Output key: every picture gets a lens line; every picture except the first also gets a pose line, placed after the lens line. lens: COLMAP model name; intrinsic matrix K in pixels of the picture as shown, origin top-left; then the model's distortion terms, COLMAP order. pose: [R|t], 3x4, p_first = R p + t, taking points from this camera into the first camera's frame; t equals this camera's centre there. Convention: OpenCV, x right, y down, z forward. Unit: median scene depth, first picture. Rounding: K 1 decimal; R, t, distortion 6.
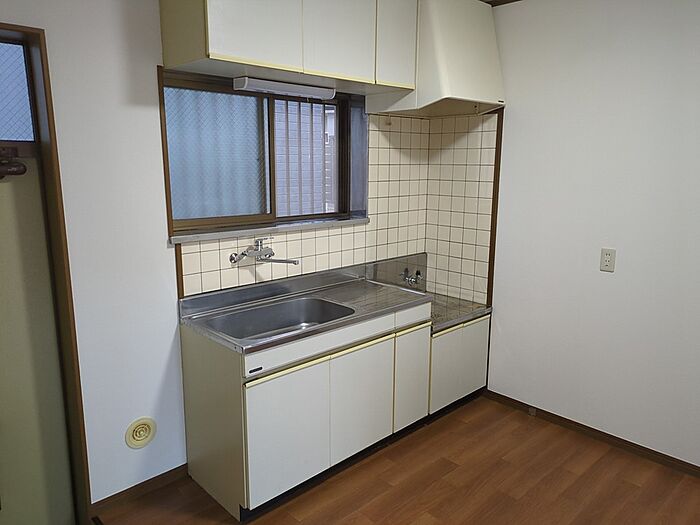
lens RADIAL K [[522.3, 0, 350.0], [0, 522.3, 262.5], [0, 0, 1]] dist [0.043497, -0.009248]
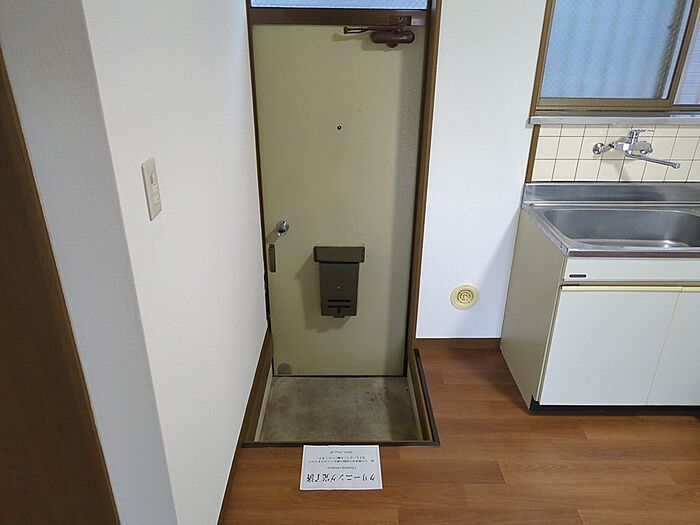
lens RADIAL K [[512.4, 0, 350.0], [0, 512.4, 262.5], [0, 0, 1]] dist [0.013516, 0.001900]
pose [[0.727929, 0.289466, -0.621553, 0.068452], [-0.137665, 0.949756, 0.281089, -0.012294], [0.671690, -0.119046, 0.731205, 0.064027]]
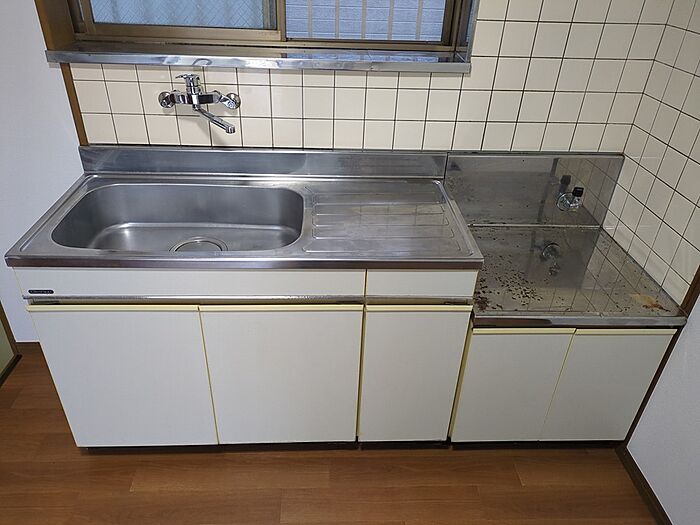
lens RADIAL K [[522.3, 0, 350.0], [0, 522.3, 262.5], [0, 0, 1]] dist [0.043497, -0.009248]
pose [[0.748832, 0.367910, -0.551265, 0.372858], [-0.153796, 0.905529, 0.395428, -0.118172], [0.644669, -0.211327, 0.734672, 0.643301]]
